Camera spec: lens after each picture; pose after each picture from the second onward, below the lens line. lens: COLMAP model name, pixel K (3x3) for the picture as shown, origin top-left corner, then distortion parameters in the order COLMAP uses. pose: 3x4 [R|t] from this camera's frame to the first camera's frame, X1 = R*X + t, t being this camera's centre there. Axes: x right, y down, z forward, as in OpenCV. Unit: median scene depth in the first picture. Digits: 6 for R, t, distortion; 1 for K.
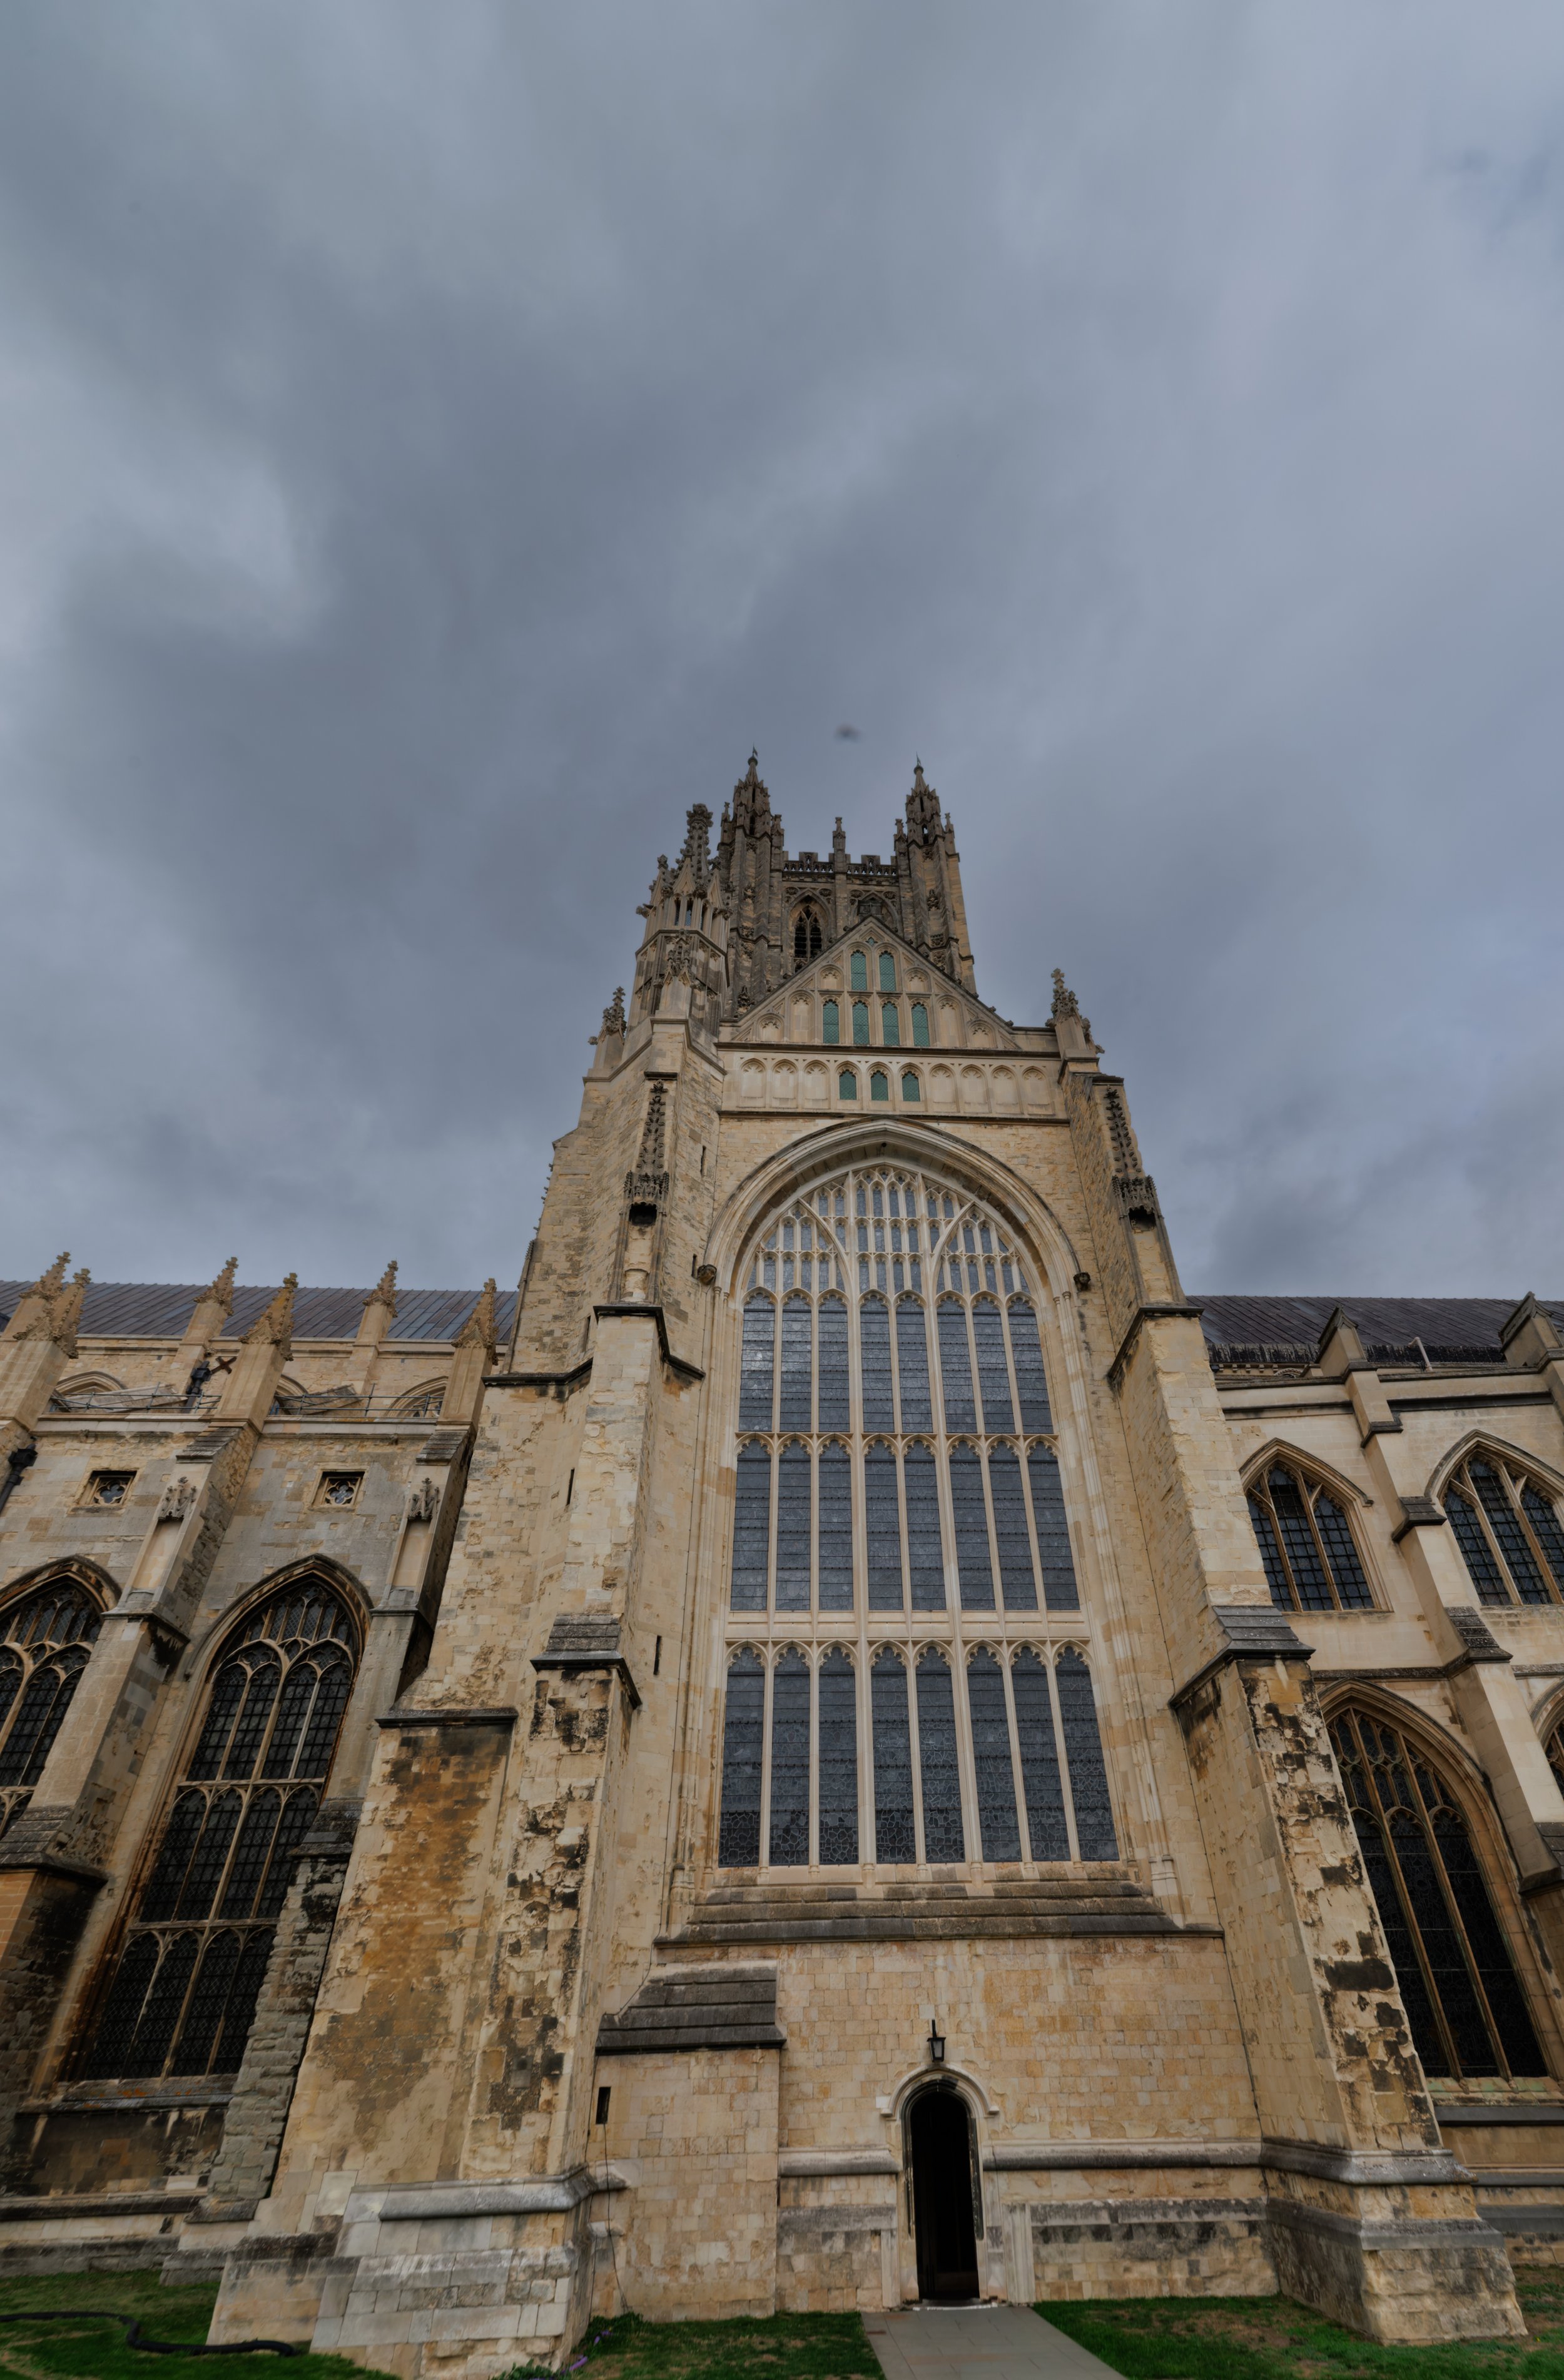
lens RADIAL K [[1011.4, 0, 855.8], [0, 1011.4, 1310.0], [0, 0, 1]] dist [0.049539, -0.014507]
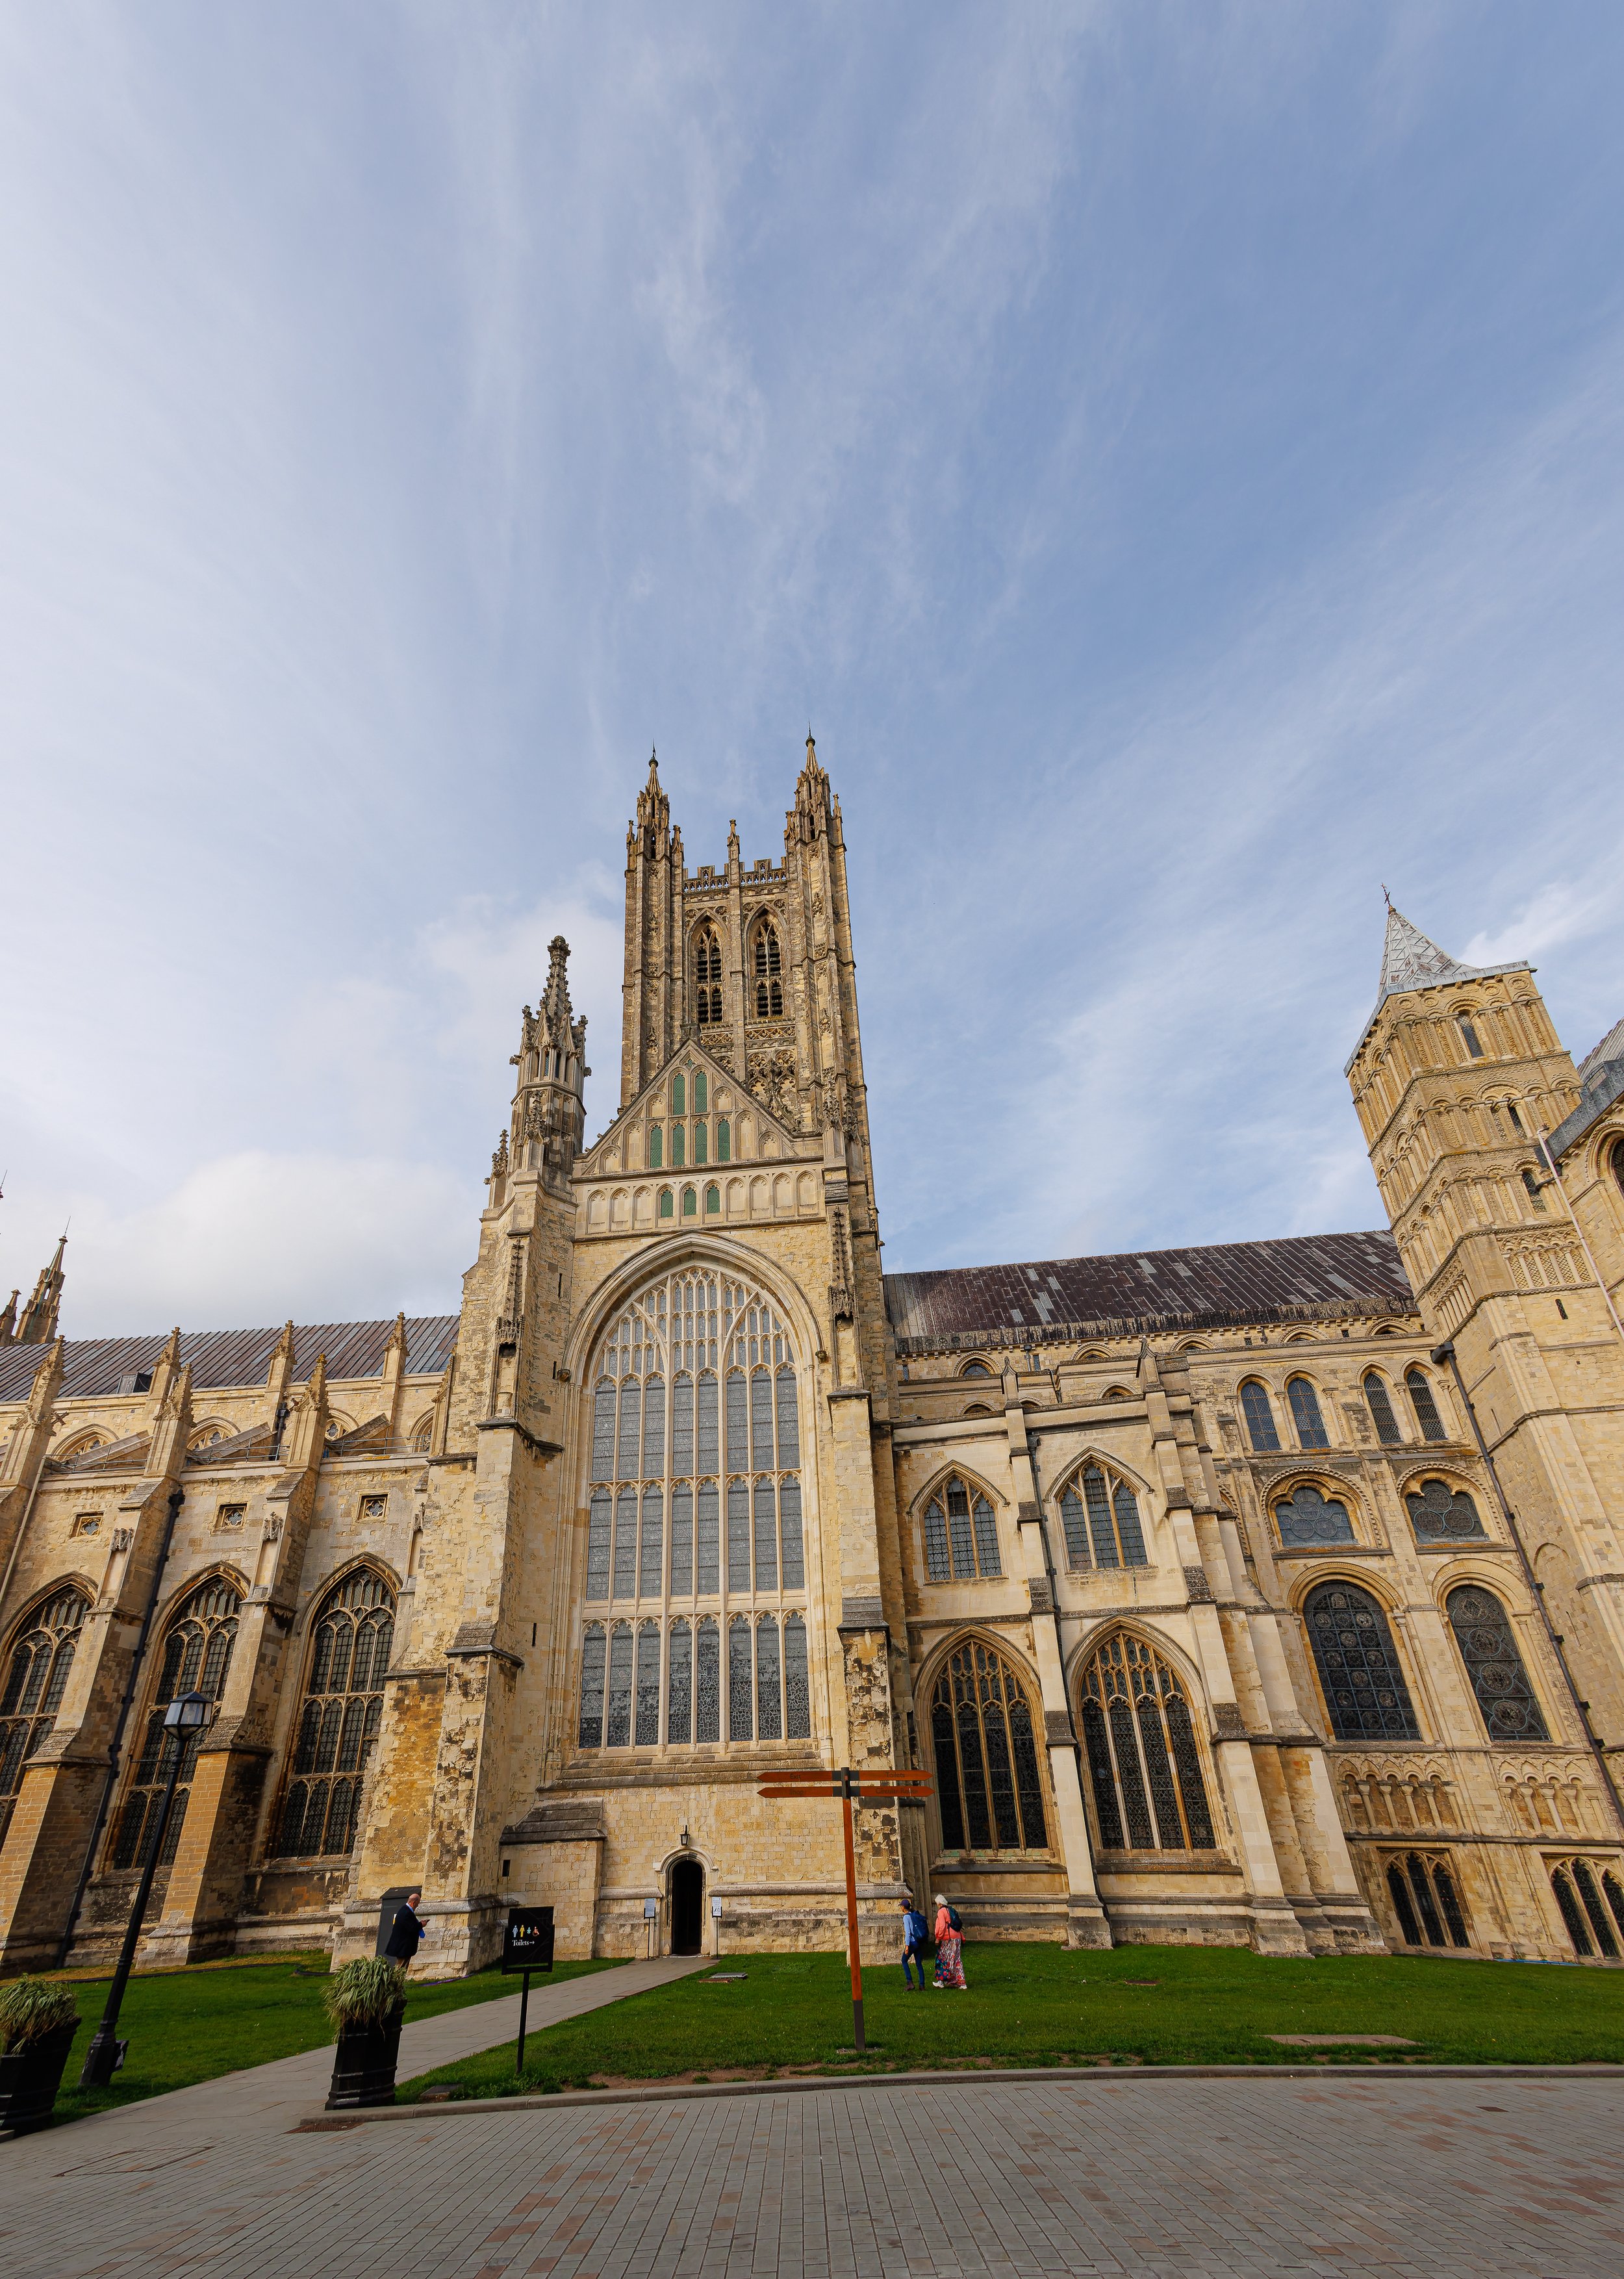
lens RADIAL K [[943.7, 0, 757.9], [0, 943.7, 1398.3], [0, 0, 1]] dist [0.069823, 0.000183]
pose [[0.986525, -0.073712, -0.146065, 0.444553], [0.101118, 0.976535, 0.190145, -0.315755], [0.128621, -0.202353, 0.970829, -0.417719]]
